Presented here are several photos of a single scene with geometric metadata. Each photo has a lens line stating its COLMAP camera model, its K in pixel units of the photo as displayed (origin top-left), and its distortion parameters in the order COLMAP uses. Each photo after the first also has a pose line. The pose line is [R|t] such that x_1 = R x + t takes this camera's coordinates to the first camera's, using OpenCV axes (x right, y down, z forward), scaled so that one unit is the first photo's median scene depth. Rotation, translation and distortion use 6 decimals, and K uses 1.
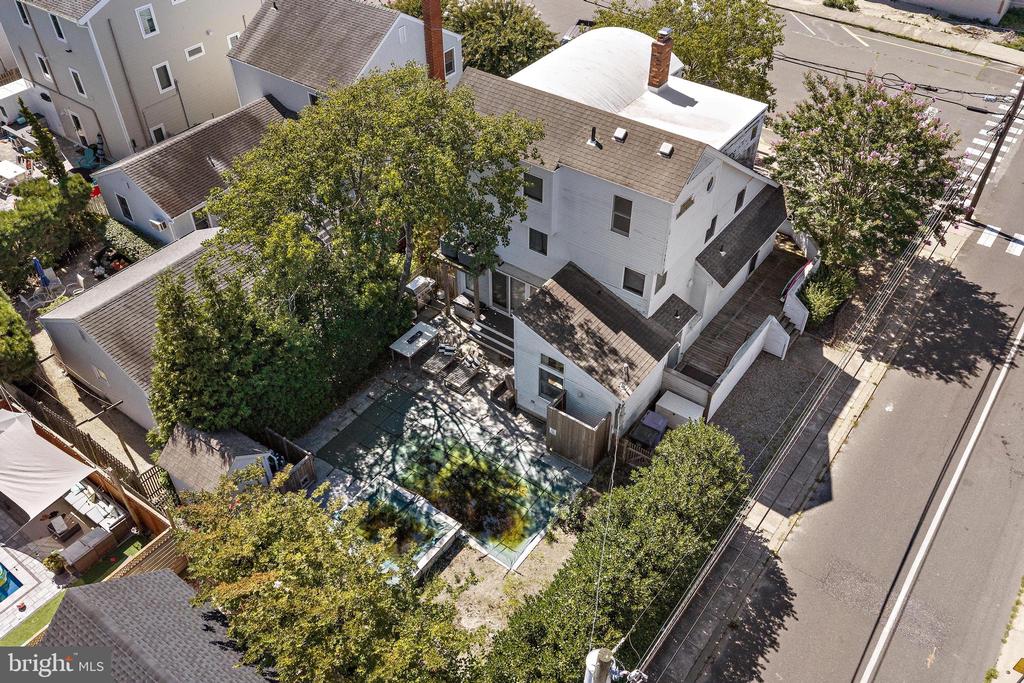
lens RADIAL K [[839.5, 0, 512.0], [0, 839.5, 341.5], [0, 0, 1]] dist [0.011866, -0.013784]
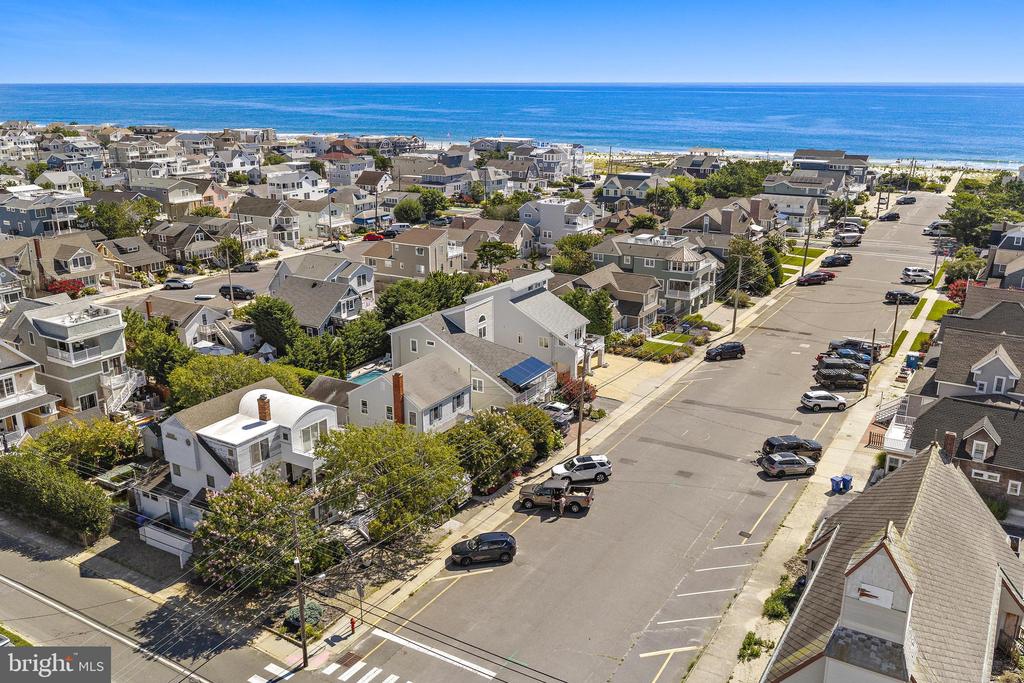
lens RADIAL K [[856.2, 0, 514.7], [0, 856.2, 343.5], [0, 0, 1]] dist [0.014064, -0.020538]
pose [[0.103907, 0.297641, -0.949006, 2.065214], [-0.670478, 0.725727, 0.154202, -1.125535], [0.734617, 0.620266, 0.274970, 0.753553]]
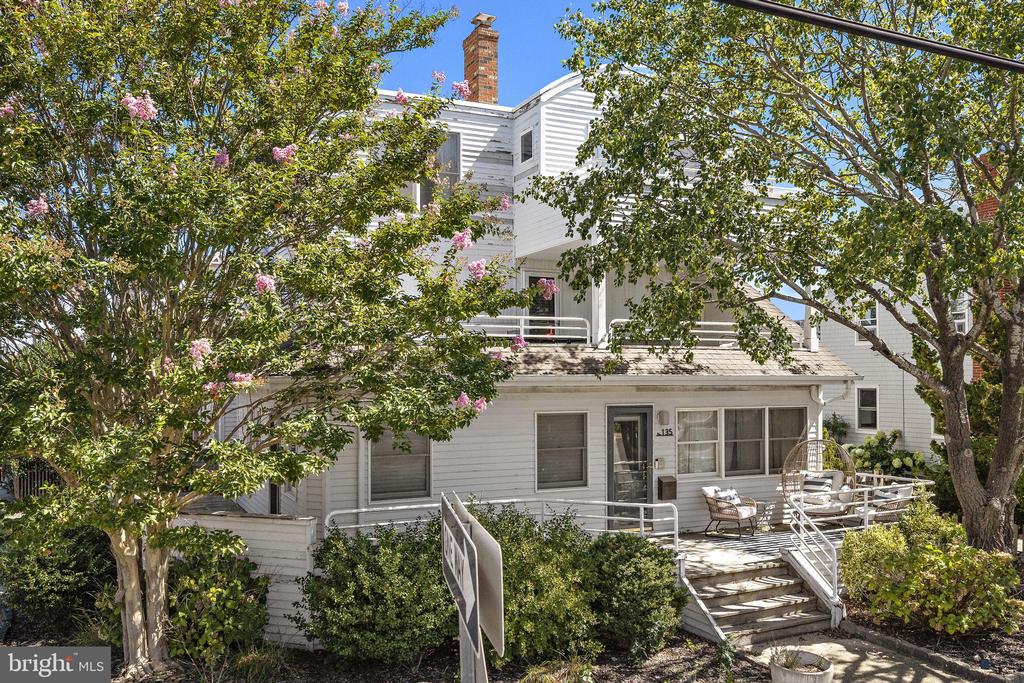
lens RADIAL K [[848.4, 0, 514.4], [0, 848.4, 343.9], [0, 0, 1]] dist [0.019106, -0.036217]
pose [[-0.464861, -0.027050, -0.884970, 0.652772], [-0.595055, 0.749671, 0.289659, -0.365885], [0.655601, 0.661257, -0.364590, 1.303088]]
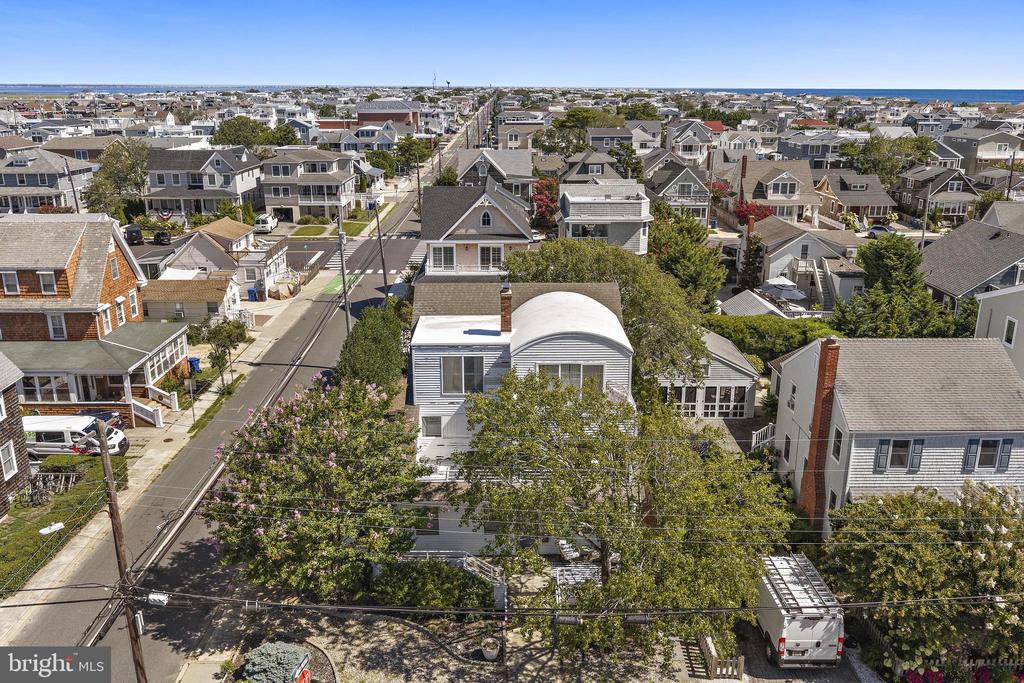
lens RADIAL K [[848.4, 0, 514.4], [0, 848.4, 343.9], [0, 0, 1]] dist [0.019106, -0.036217]
pose [[-0.789984, 0.182460, -0.585350, 0.820387], [-0.411167, 0.550553, 0.726521, -1.111055], [0.454827, 0.814616, -0.359907, 1.408849]]
